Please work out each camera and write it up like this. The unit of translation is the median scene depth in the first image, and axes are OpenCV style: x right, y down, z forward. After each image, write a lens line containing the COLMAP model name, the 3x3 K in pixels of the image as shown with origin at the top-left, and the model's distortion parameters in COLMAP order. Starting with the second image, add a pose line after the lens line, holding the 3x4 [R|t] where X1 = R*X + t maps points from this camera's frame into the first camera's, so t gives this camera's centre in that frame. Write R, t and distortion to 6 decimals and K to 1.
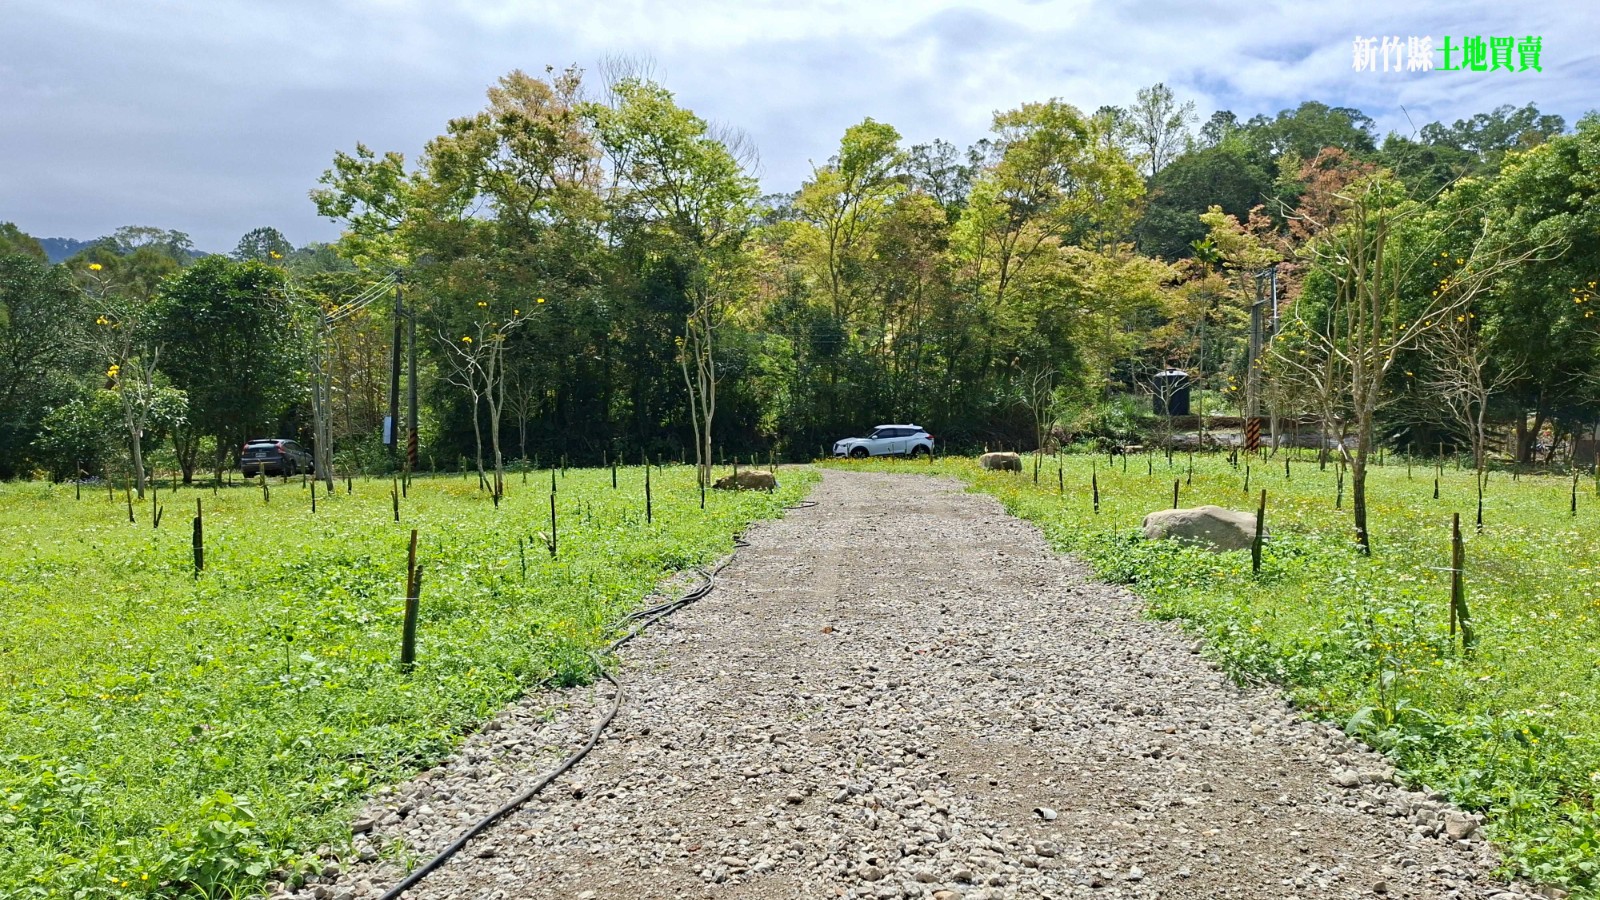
lens RADIAL K [[1112.6, 0, 819.4], [0, 1112.6, 459.8], [0, 0, 1]] dist [0.076242, -0.064068]
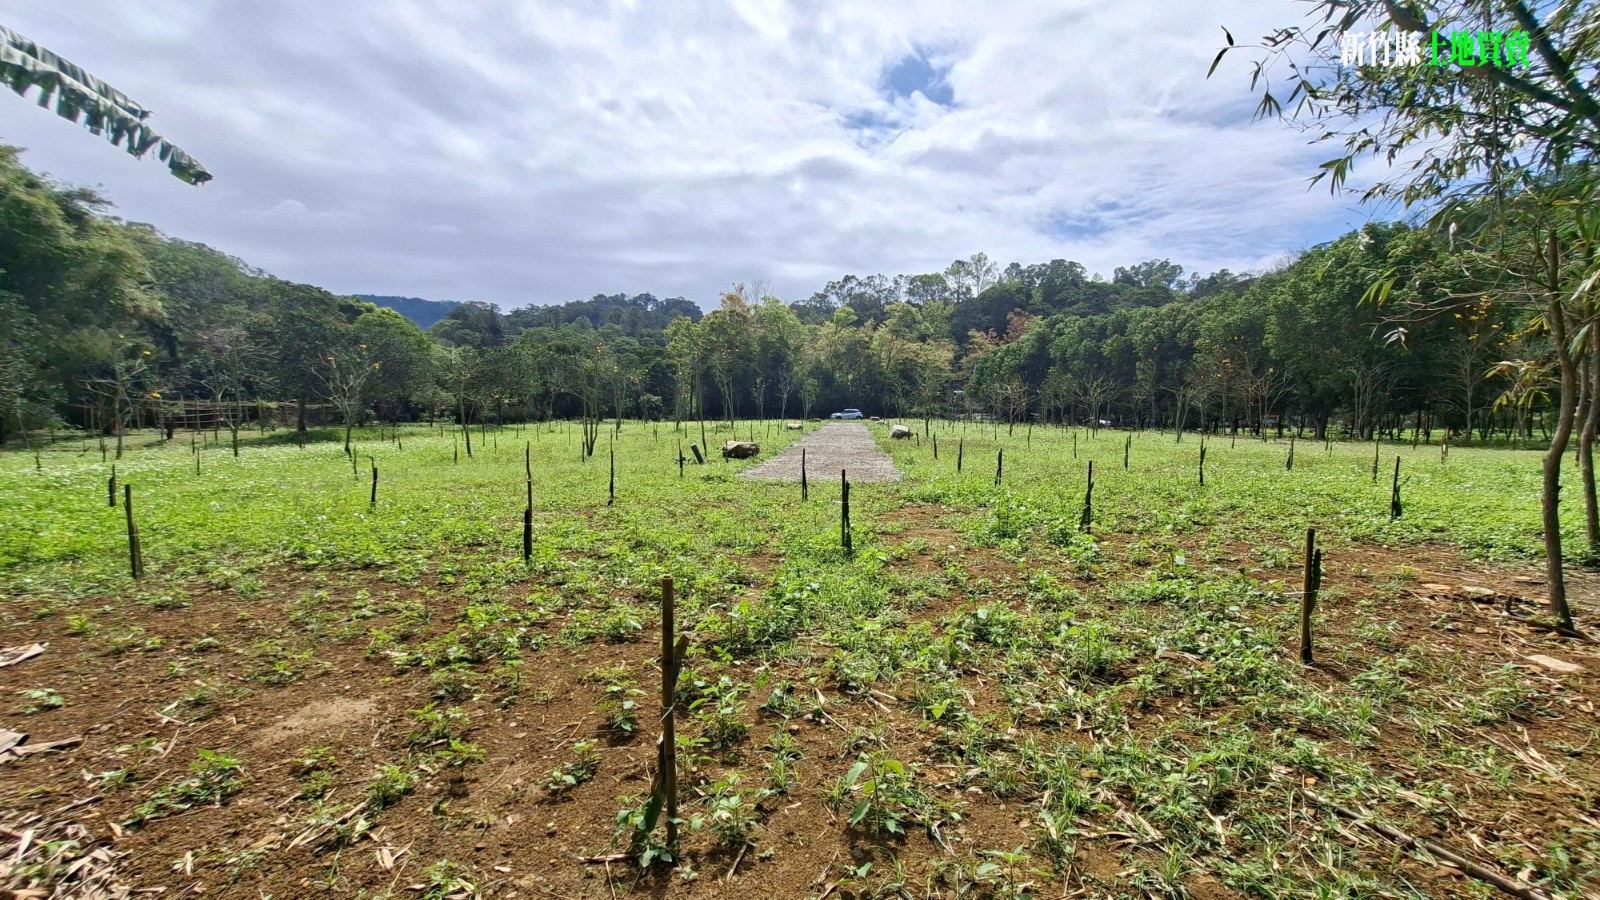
lens RADIAL K [[645.9, 0, 804.9], [0, 645.9, 434.1], [0, 0, 1]] dist [0.008504, 0.001267]
pose [[0.999659, 0.019056, -0.017852, -0.034878], [-0.018863, 0.999763, 0.010908, 0.028126], [0.018055, -0.010567, 0.999781, -1.090675]]
